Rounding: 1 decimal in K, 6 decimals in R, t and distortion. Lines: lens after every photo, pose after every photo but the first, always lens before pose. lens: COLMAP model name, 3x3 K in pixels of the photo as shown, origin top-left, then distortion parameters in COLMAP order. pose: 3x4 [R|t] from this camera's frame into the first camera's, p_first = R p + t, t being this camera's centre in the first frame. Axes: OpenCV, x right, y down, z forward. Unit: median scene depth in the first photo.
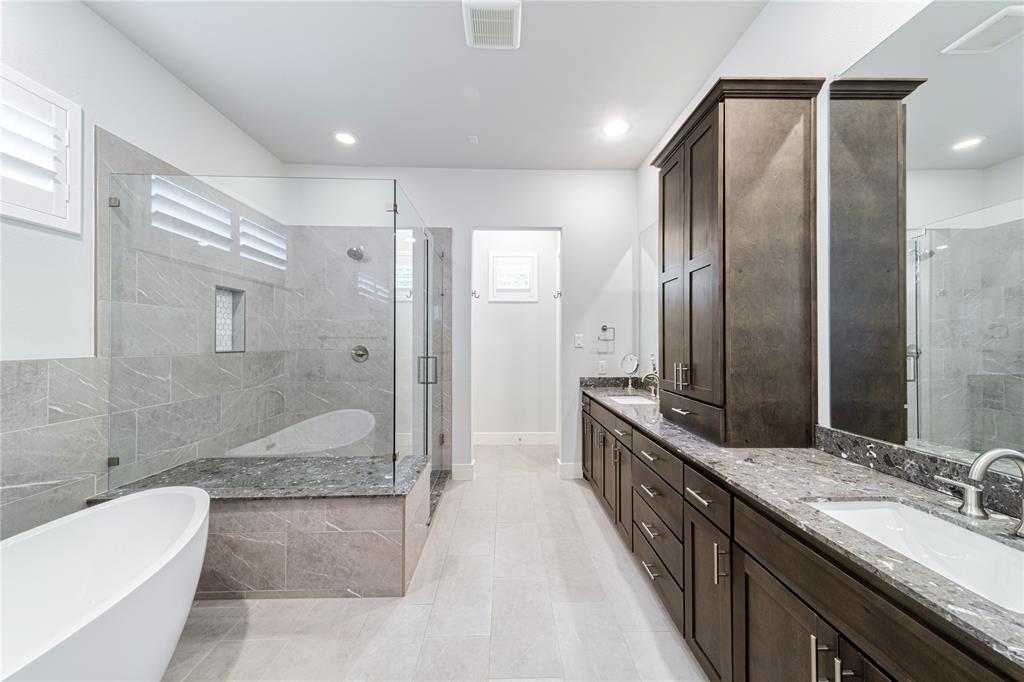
lens RADIAL K [[355.1, 0, 513.3], [0, 355.1, 340.4], [0, 0, 1]] dist [0.008976, -0.001106]
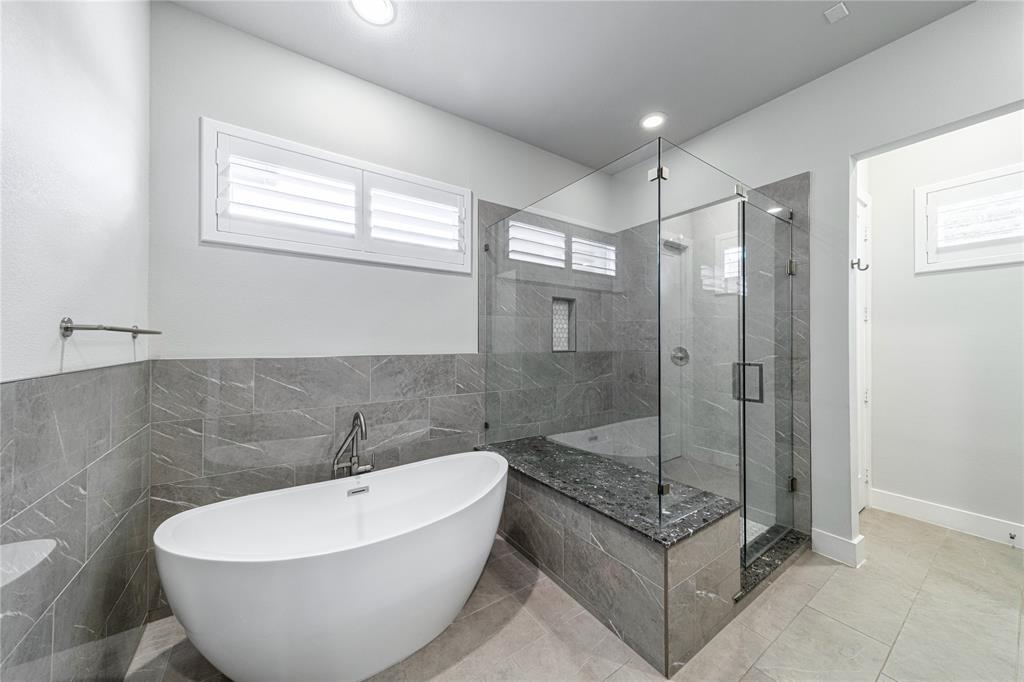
lens RADIAL K [[355.1, 0, 511.1], [0, 355.1, 340.1], [0, 0, 1]] dist [0.008976, -0.001106]
pose [[0.542959, -0.006959, -0.839731, 0.141978], [0.004265, 0.999976, -0.005529, 0.000527], [0.839749, -0.000579, 0.542975, 0.277763]]
